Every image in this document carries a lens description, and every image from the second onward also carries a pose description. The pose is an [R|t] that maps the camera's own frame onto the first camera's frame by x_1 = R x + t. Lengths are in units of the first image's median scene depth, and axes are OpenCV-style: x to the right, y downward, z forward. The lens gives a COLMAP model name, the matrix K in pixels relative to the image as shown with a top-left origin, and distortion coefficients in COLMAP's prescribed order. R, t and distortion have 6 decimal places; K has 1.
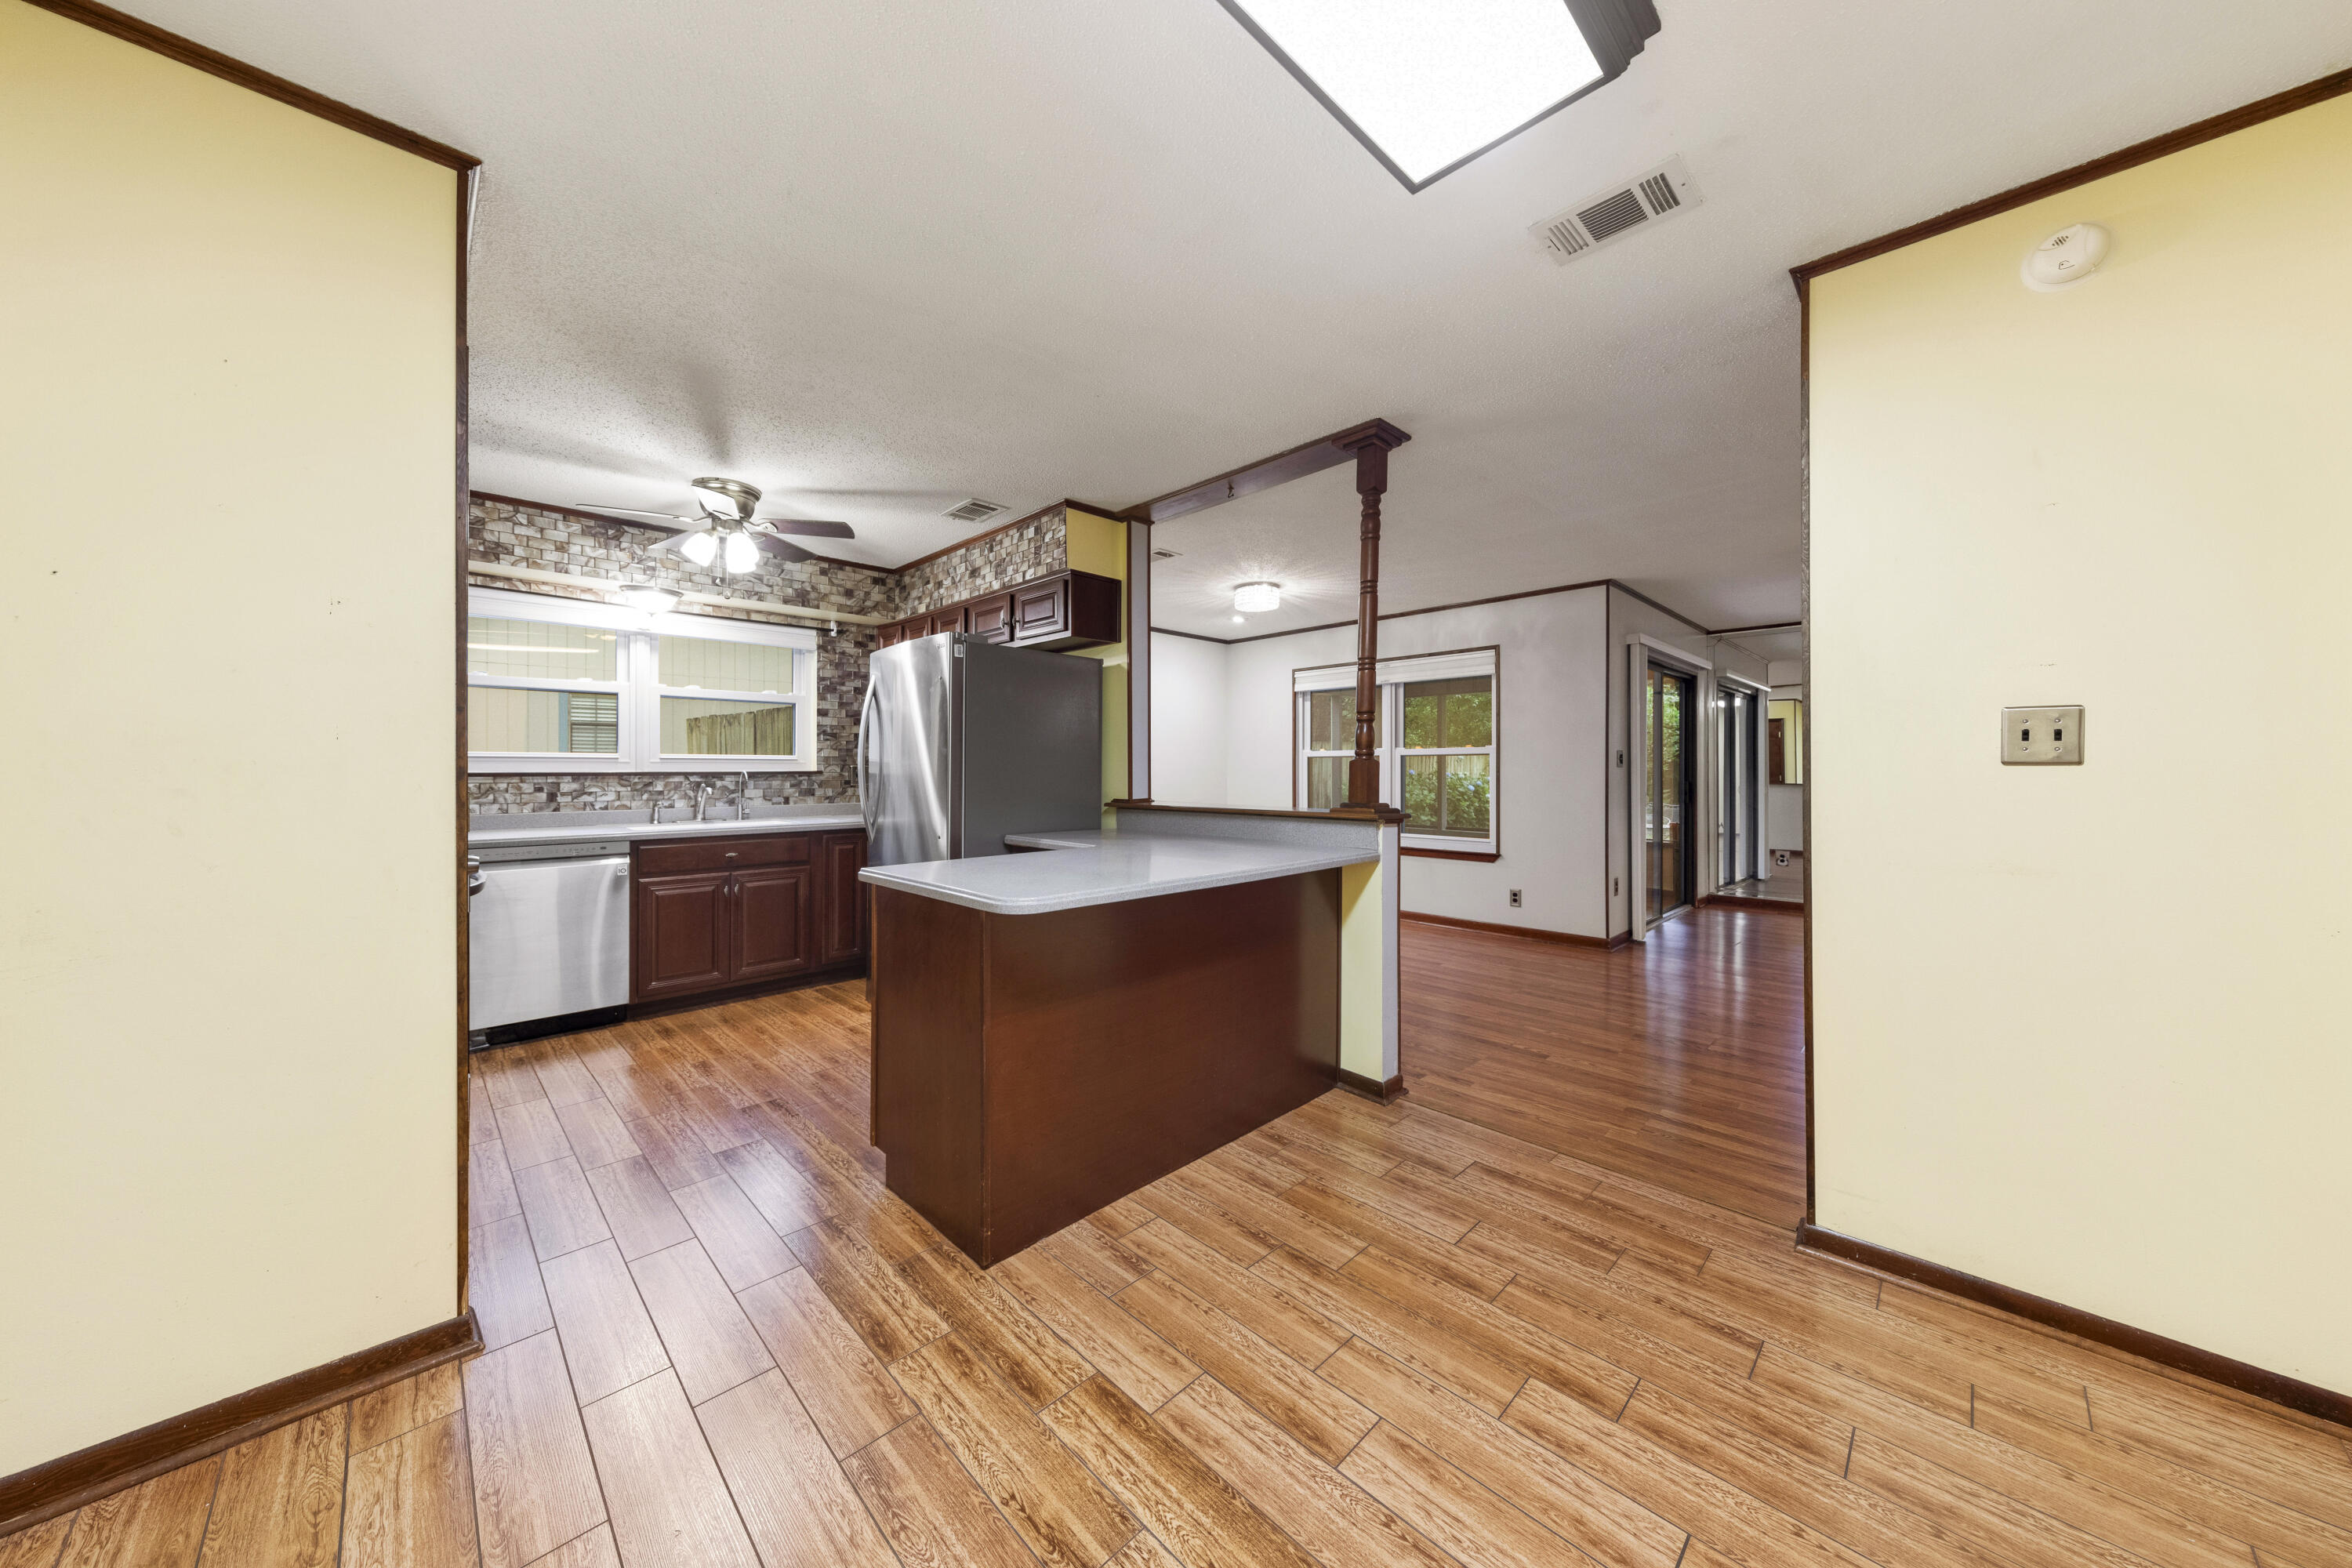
lens RADIAL K [[778.0, 0, 1173.4], [0, 778.0, 769.8], [0, 0, 1]] dist [0.011295, -0.005166]
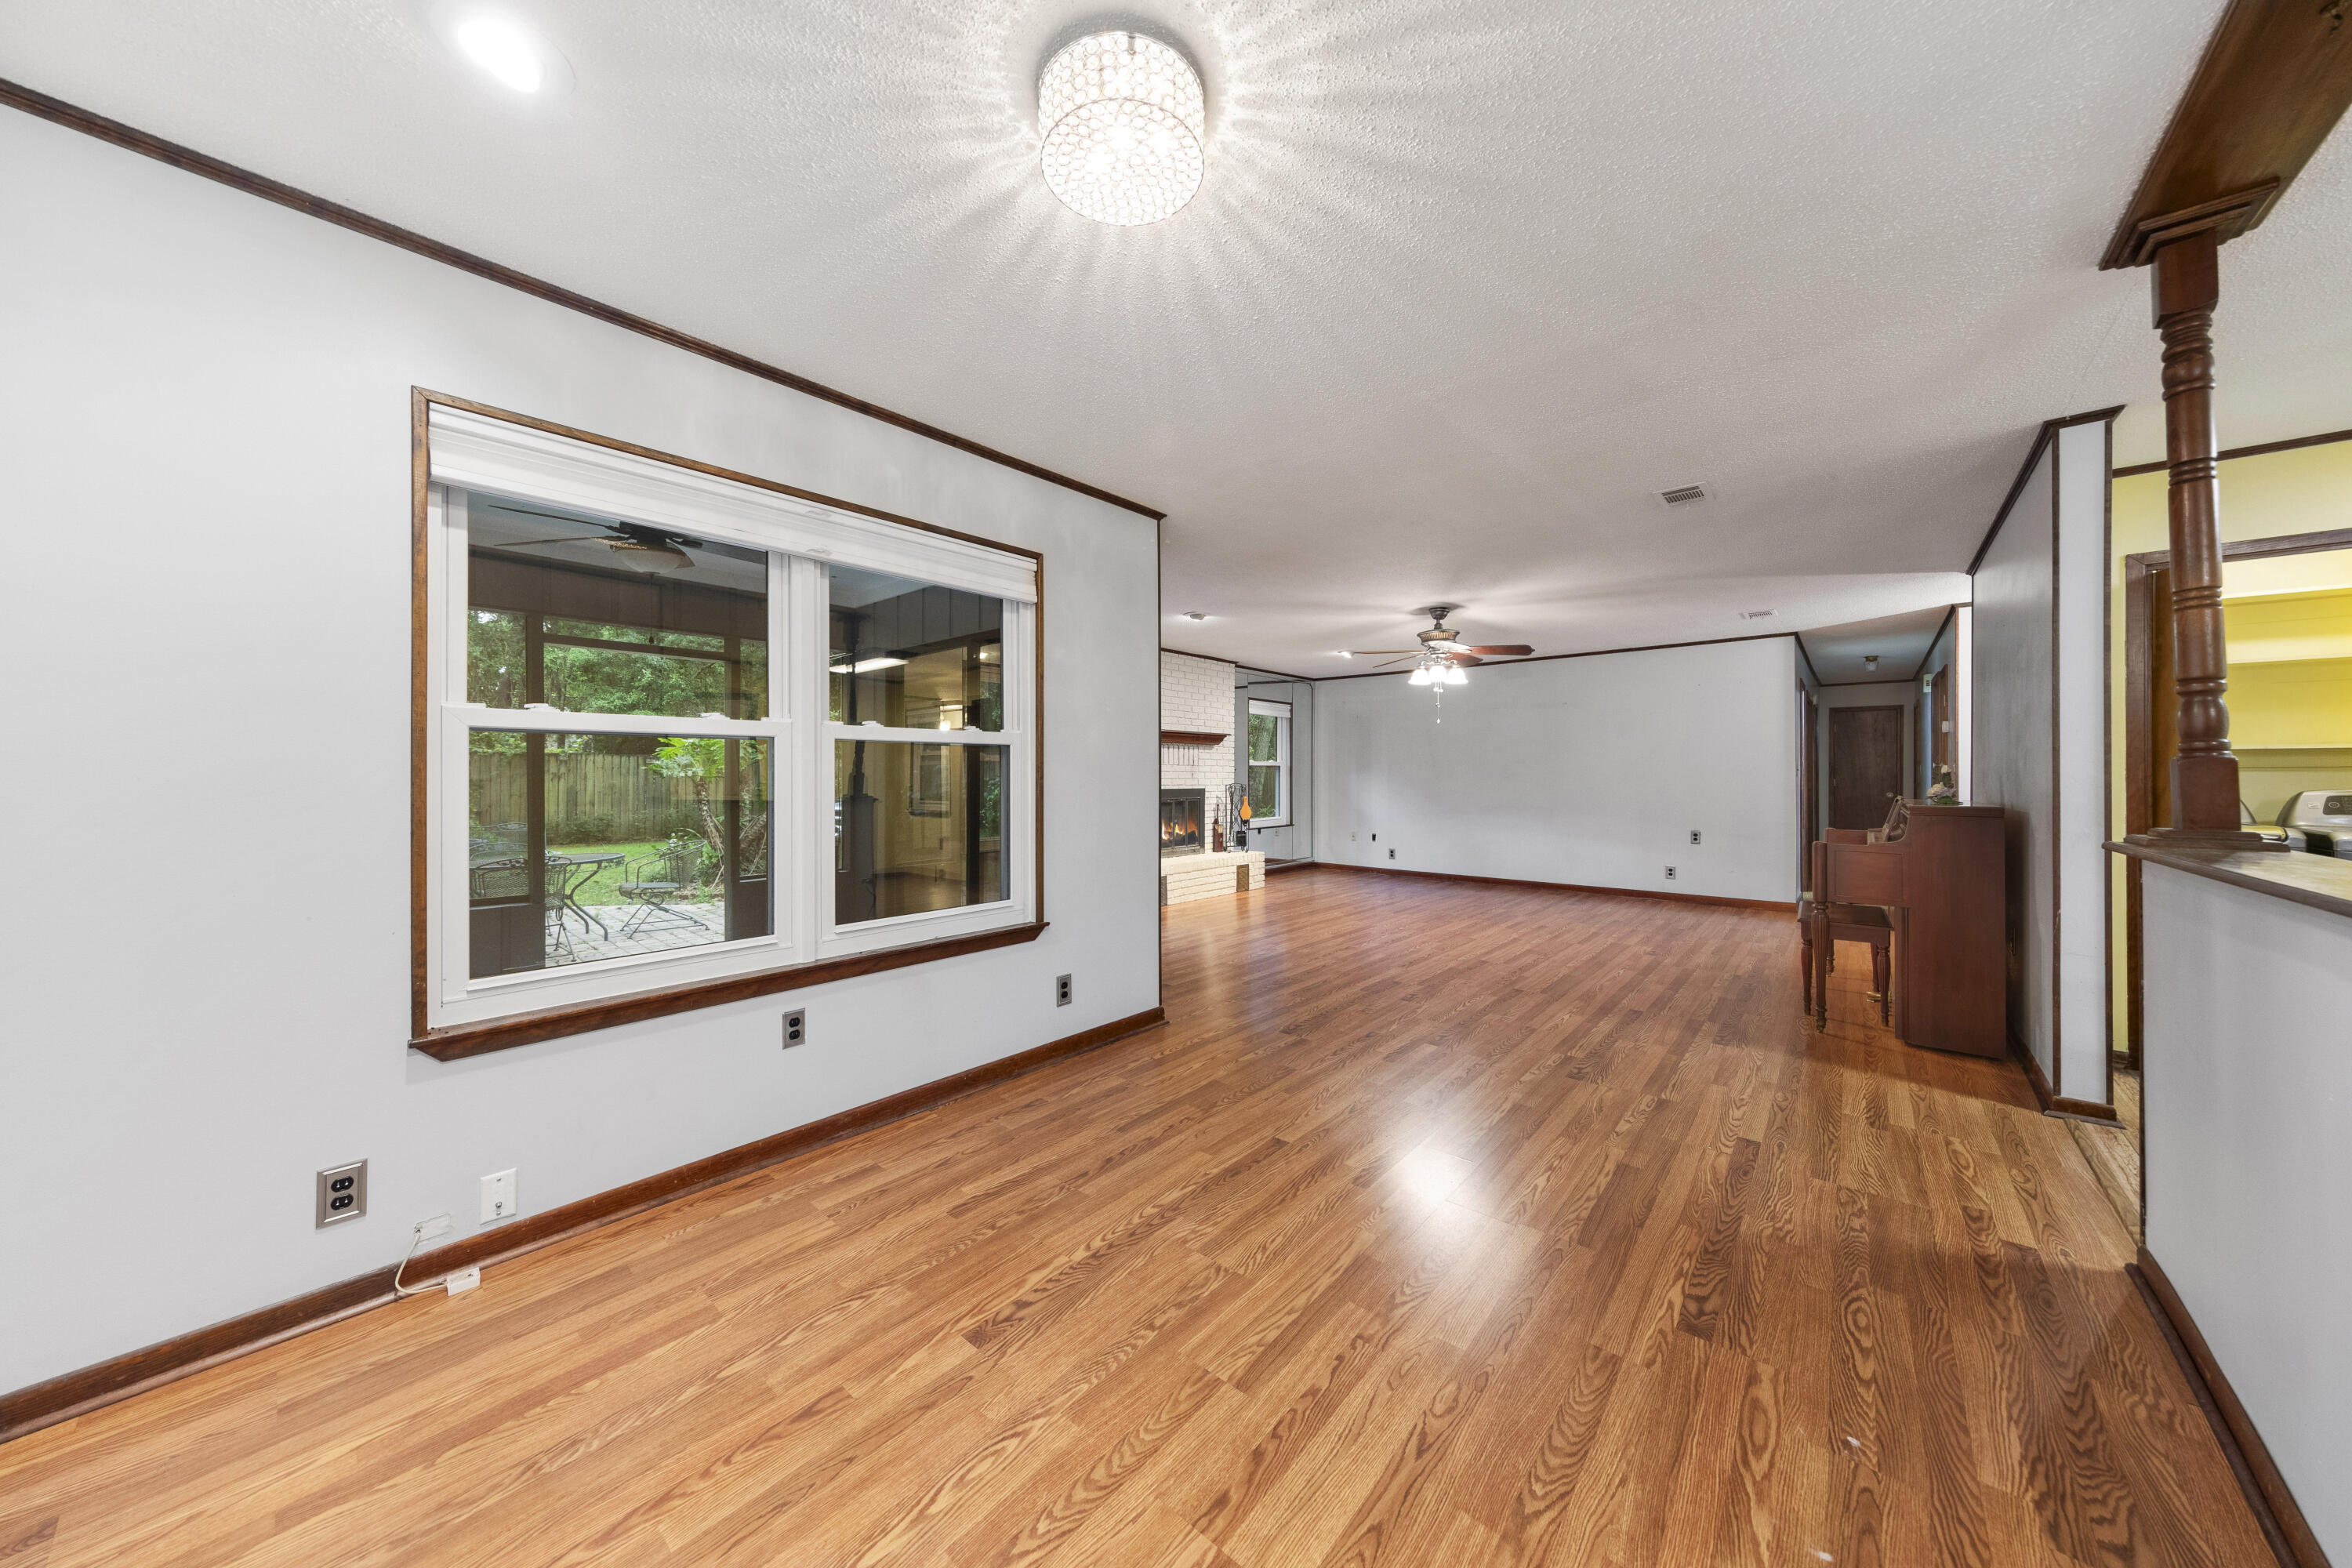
lens RADIAL K [[778.0, 0, 1173.4], [0, 778.0, 769.8], [0, 0, 1]] dist [0.011295, -0.005166]
pose [[-0.070409, 0.002529, 0.997515, -0.154636], [-0.001249, 0.999996, -0.002624, -0.001706], [-0.997517, -0.001430, -0.070405, 0.945293]]
